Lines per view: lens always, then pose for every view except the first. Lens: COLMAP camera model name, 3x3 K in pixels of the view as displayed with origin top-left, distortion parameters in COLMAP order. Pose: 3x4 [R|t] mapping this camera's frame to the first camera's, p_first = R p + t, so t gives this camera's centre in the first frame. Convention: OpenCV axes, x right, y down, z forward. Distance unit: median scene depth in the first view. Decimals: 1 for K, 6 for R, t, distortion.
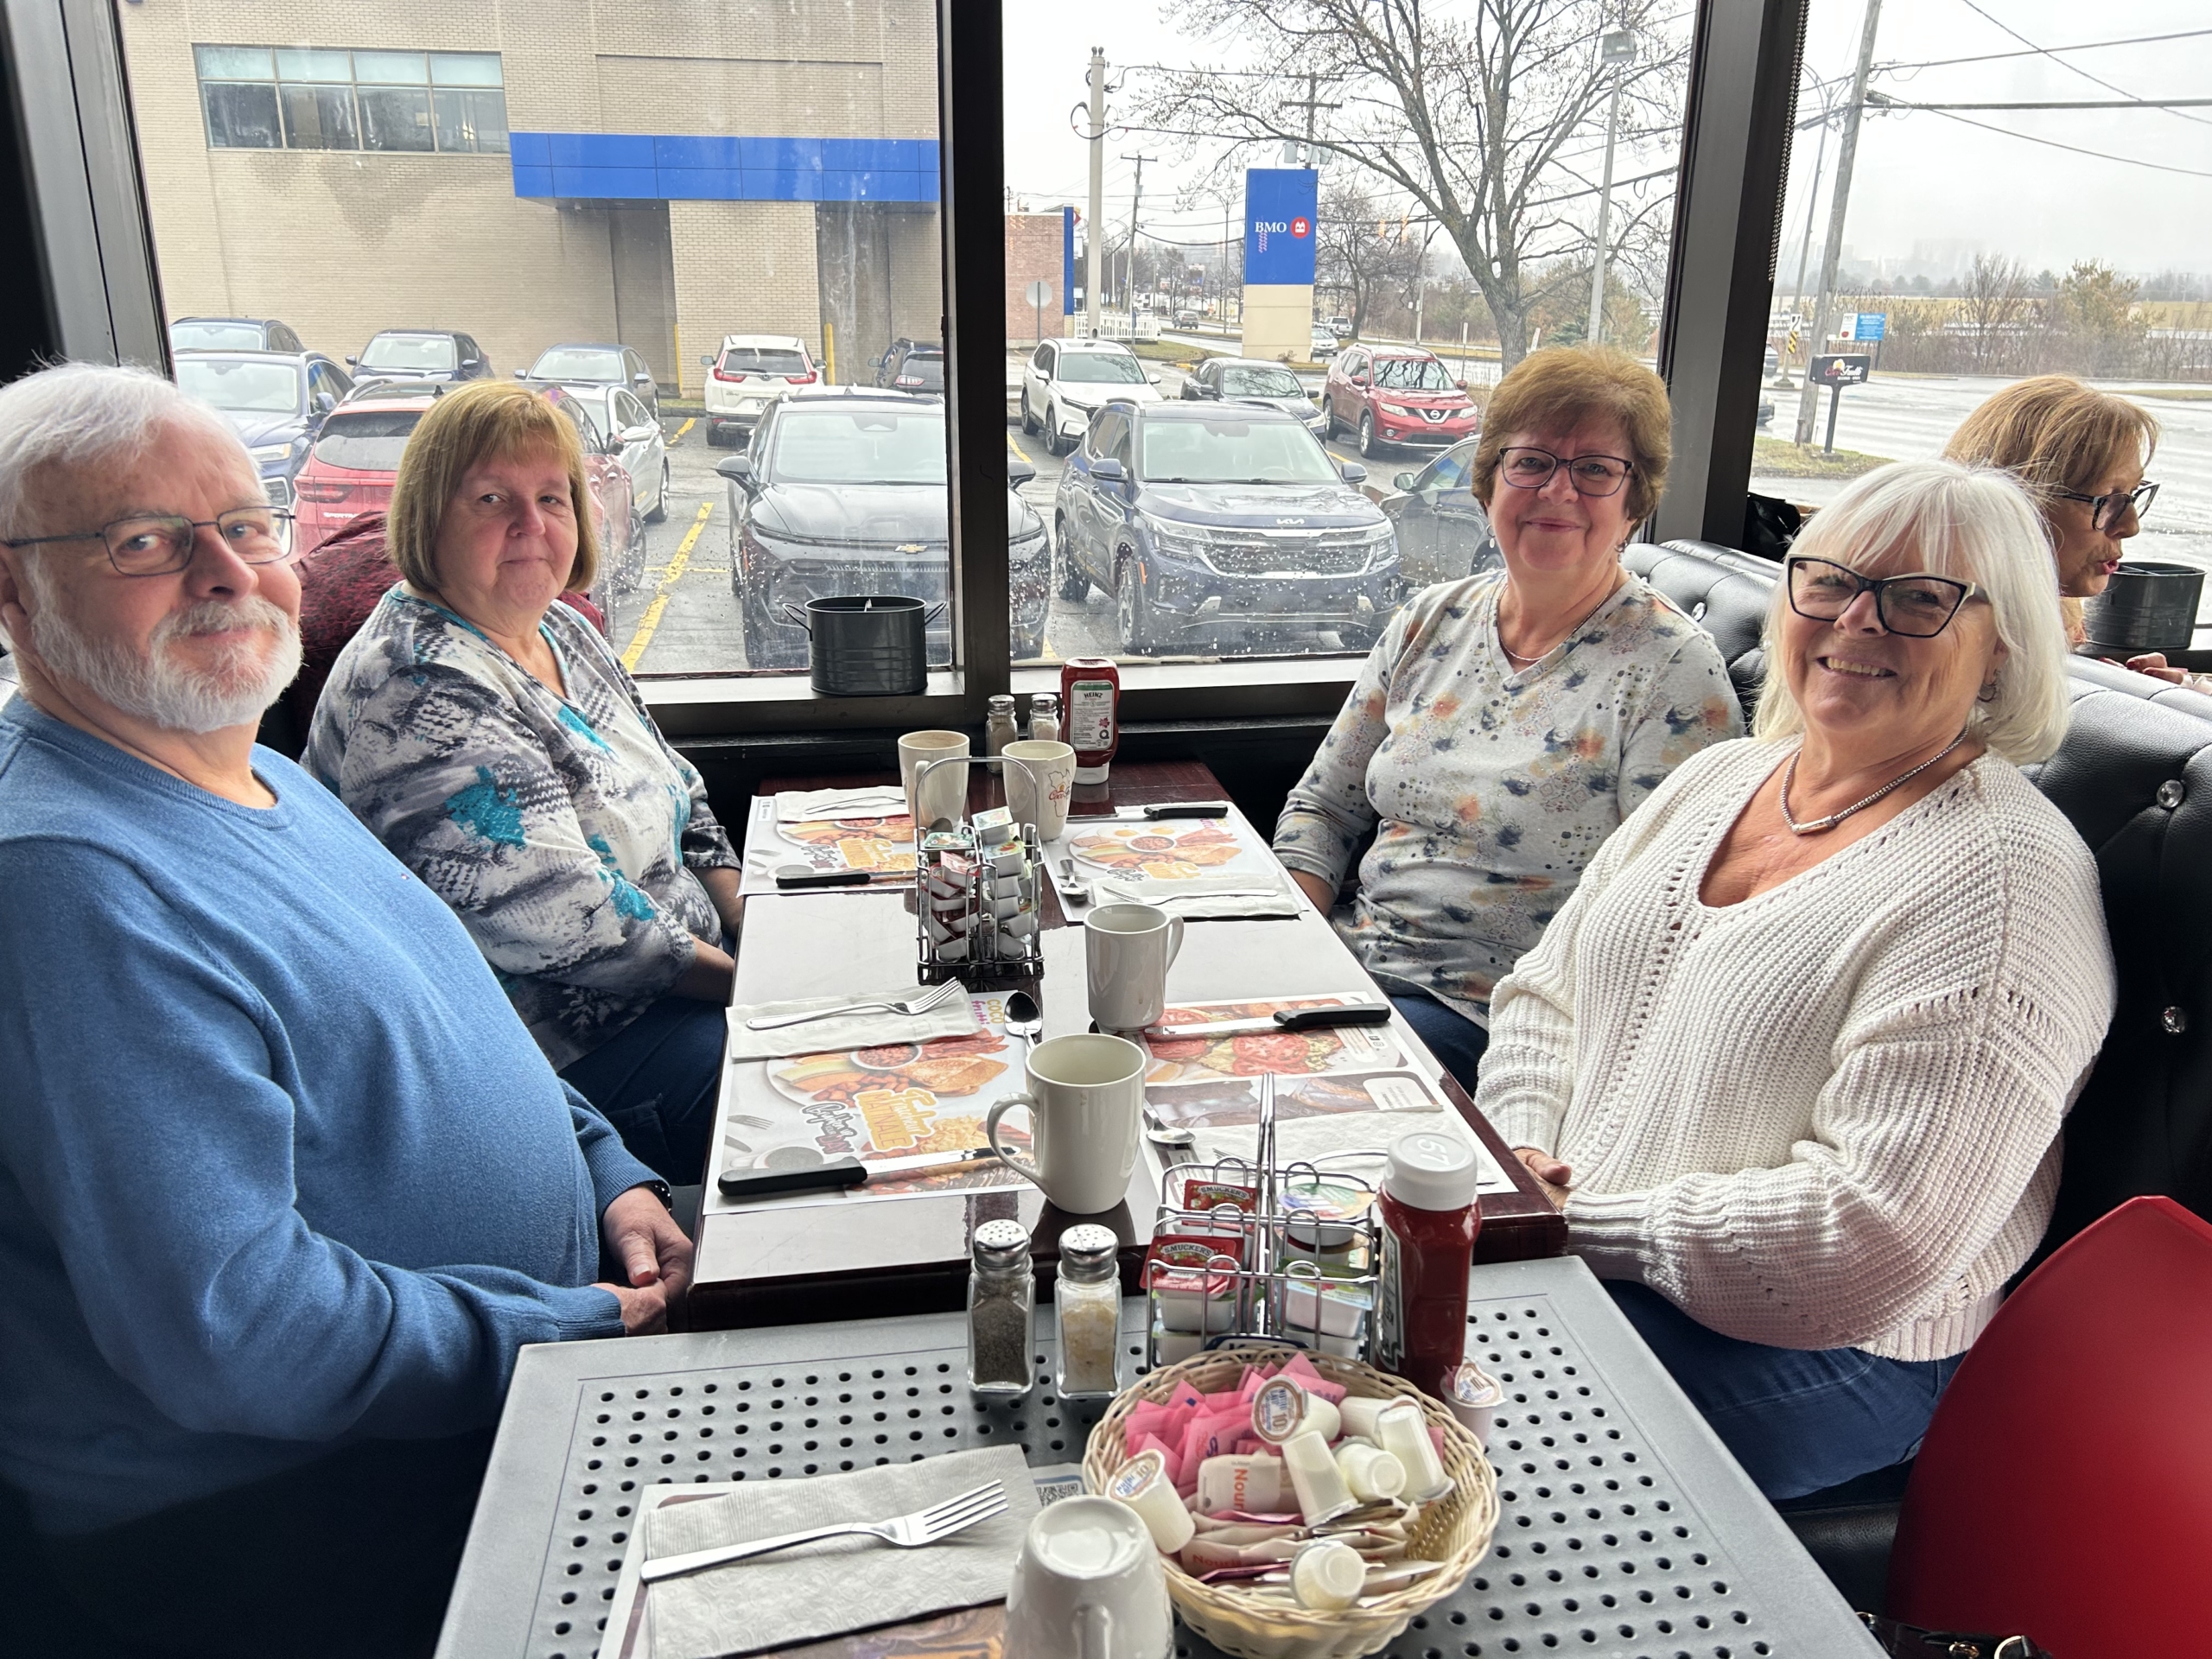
lens RADIAL K [[1675.8, 0, 1094.5], [0, 1675.8, 835.9], [0, 0, 1]] dist [-0.001475, 0.010901]
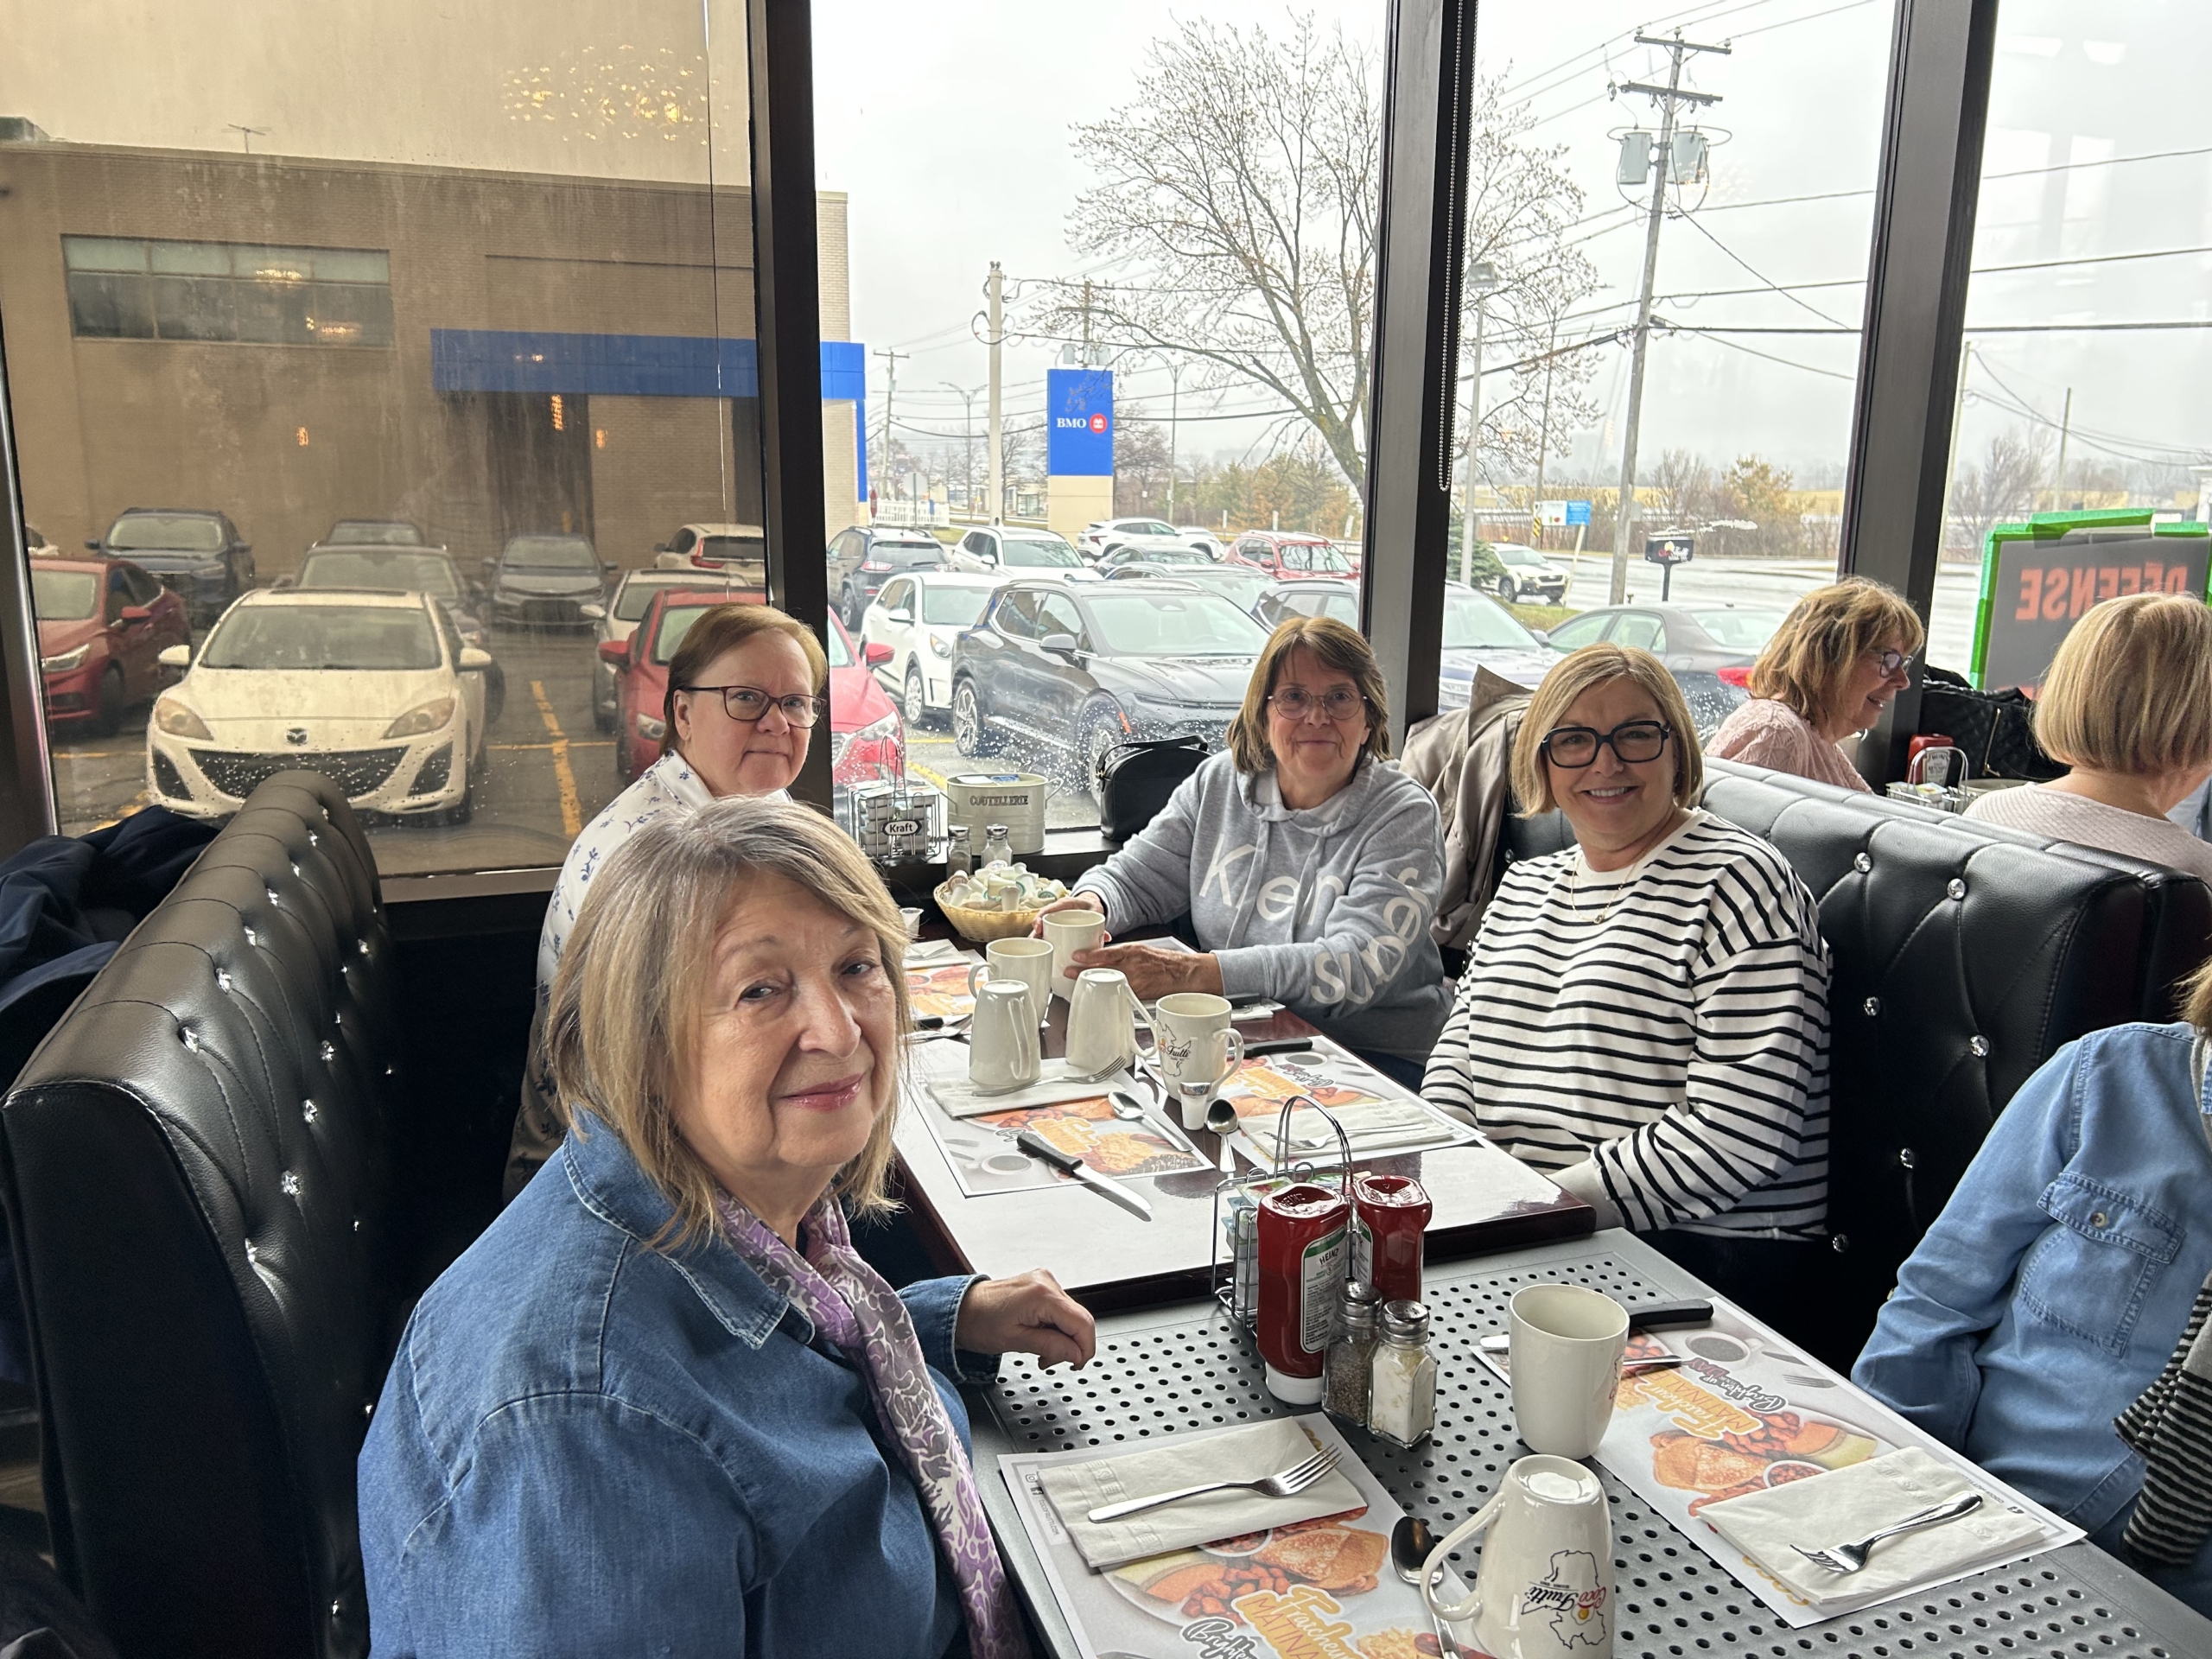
lens RADIAL K [[1668.7, 0, 1114.2], [0, 1668.7, 830.5], [0, 0, 1]] dist [0.041553, -0.066493]
pose [[0.982613, -0.035794, 0.182183, -0.132715], [0.055054, 0.993282, -0.101784, 0.005565], [-0.177316, 0.110044, 0.977982, -0.024833]]
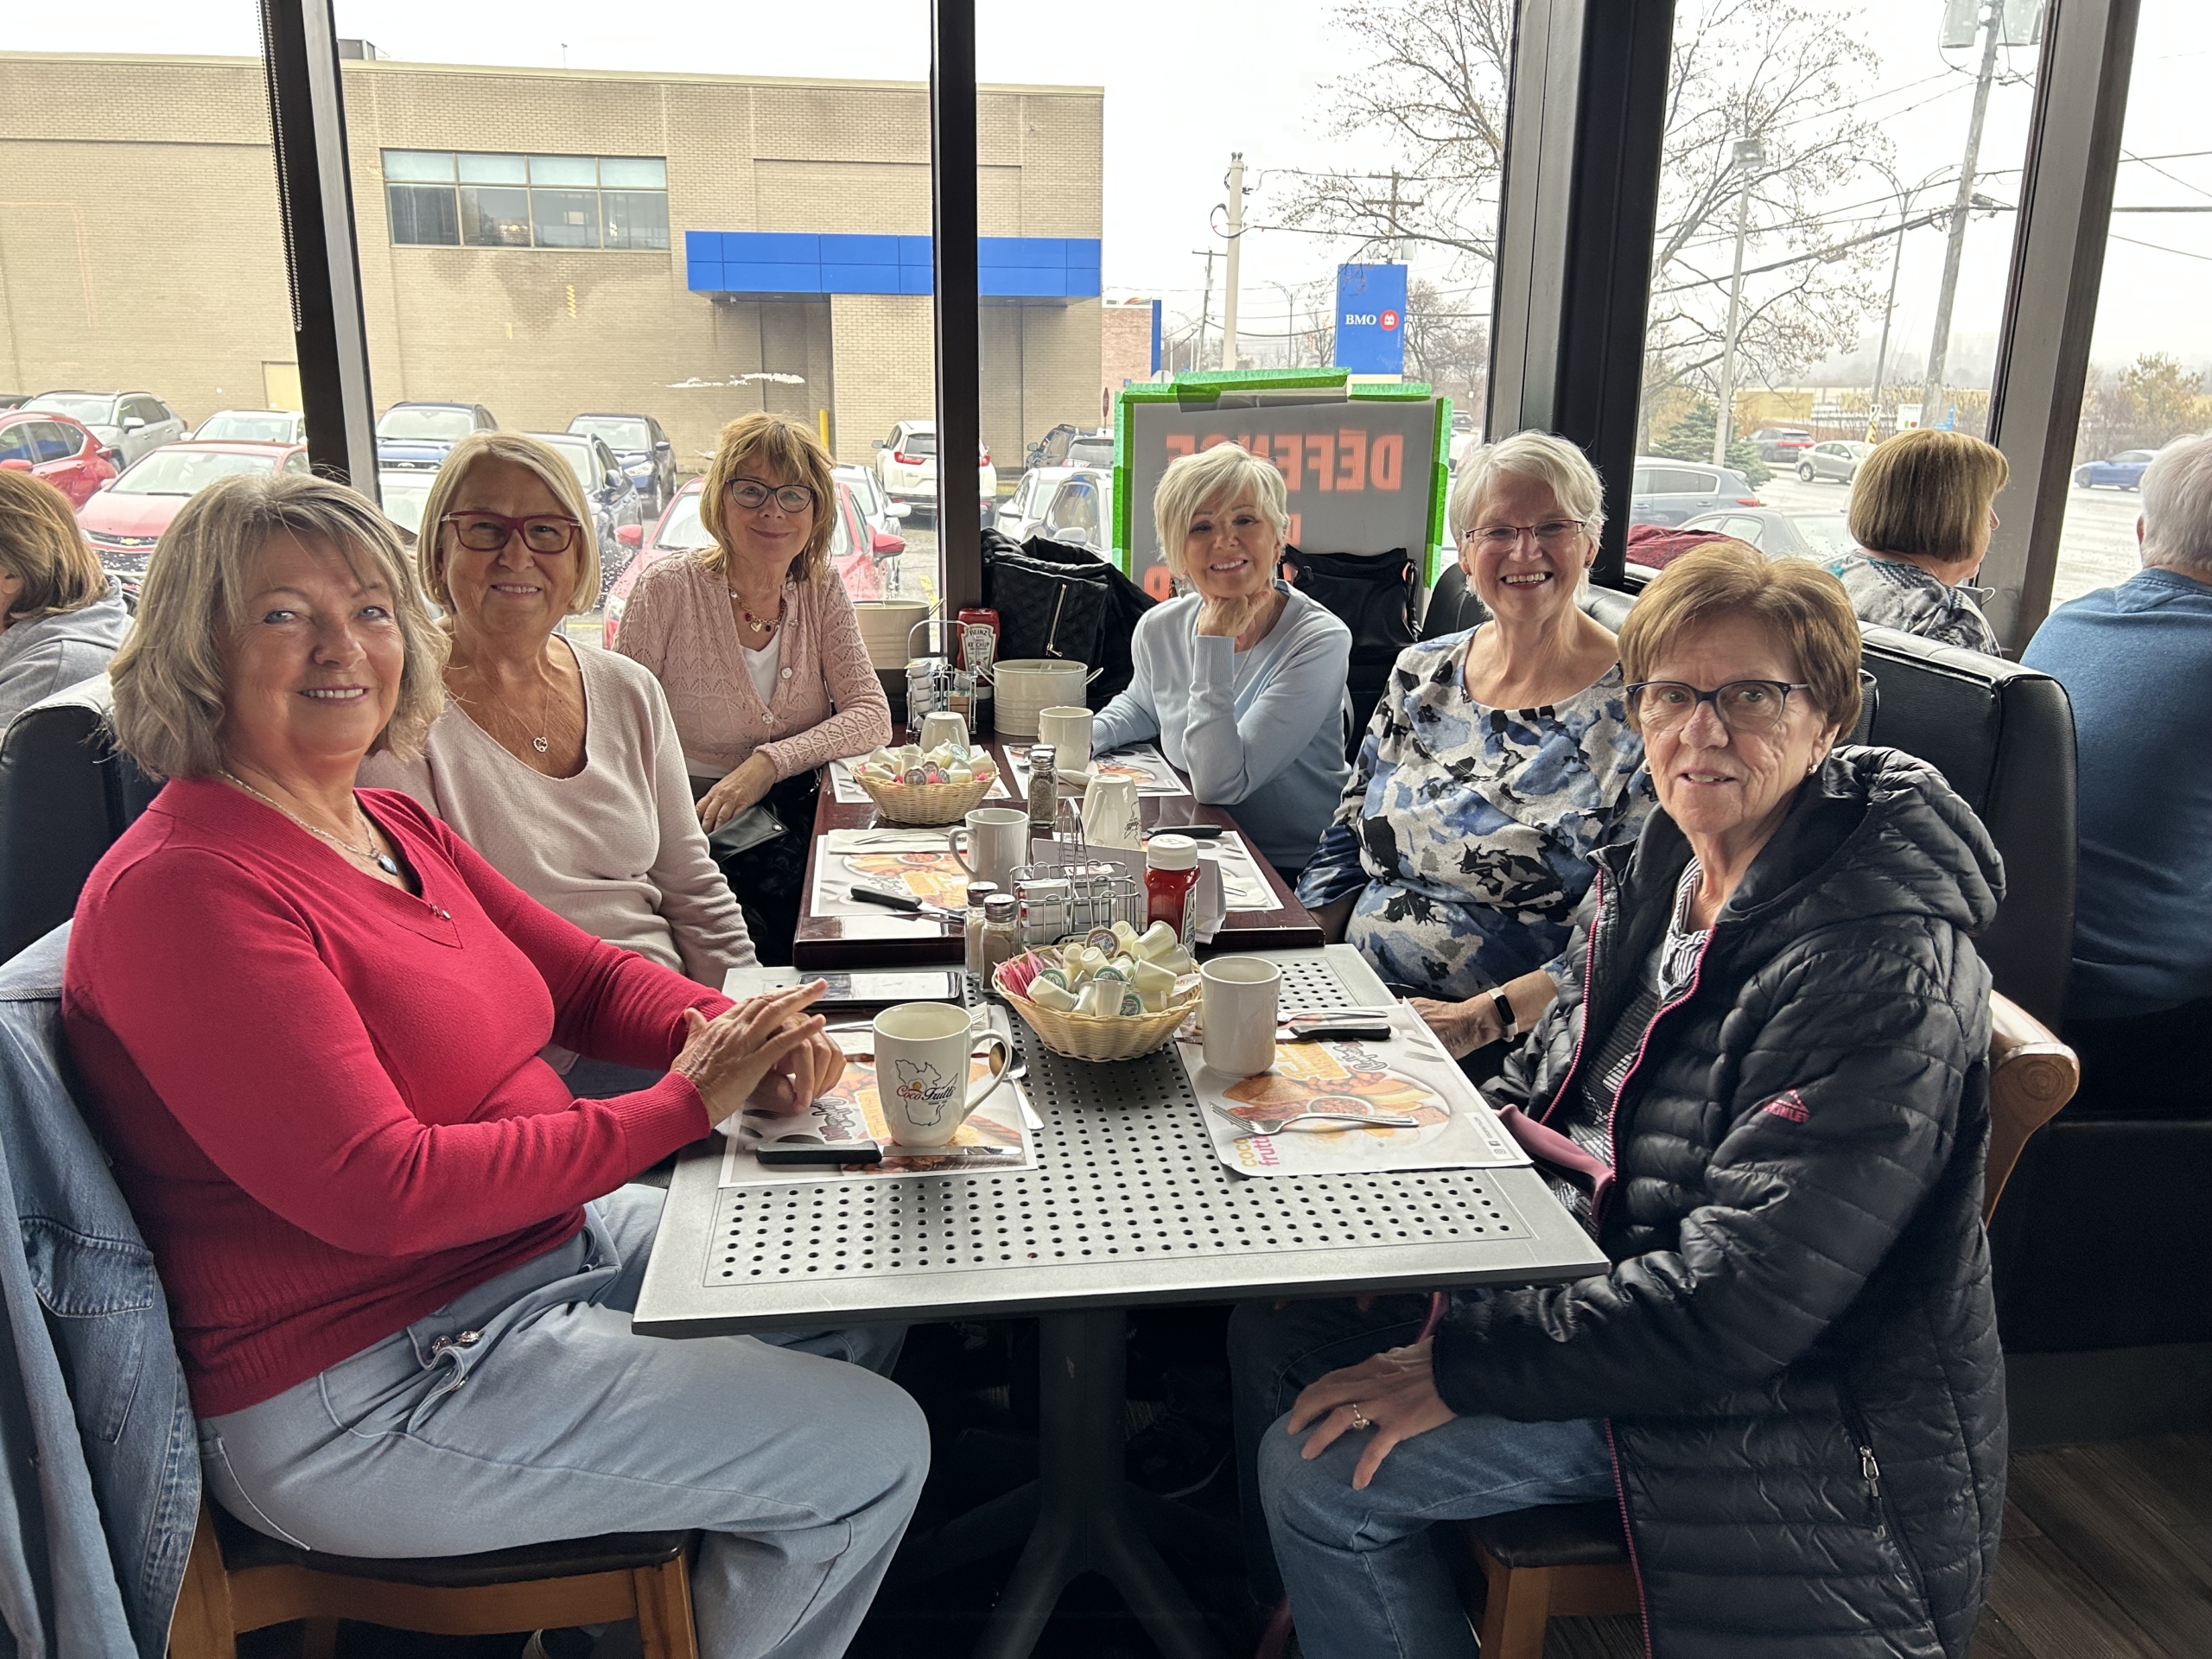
lens RADIAL K [[1673.1, 0, 1097.2], [0, 1673.1, 820.6], [0, 0, 1]] dist [0.018128, -0.032322]
pose [[0.999708, 0.009393, -0.022286, -0.058671], [-0.010649, 0.998321, -0.056935, 0.009418], [0.021714, 0.057155, 0.998129, -0.028772]]
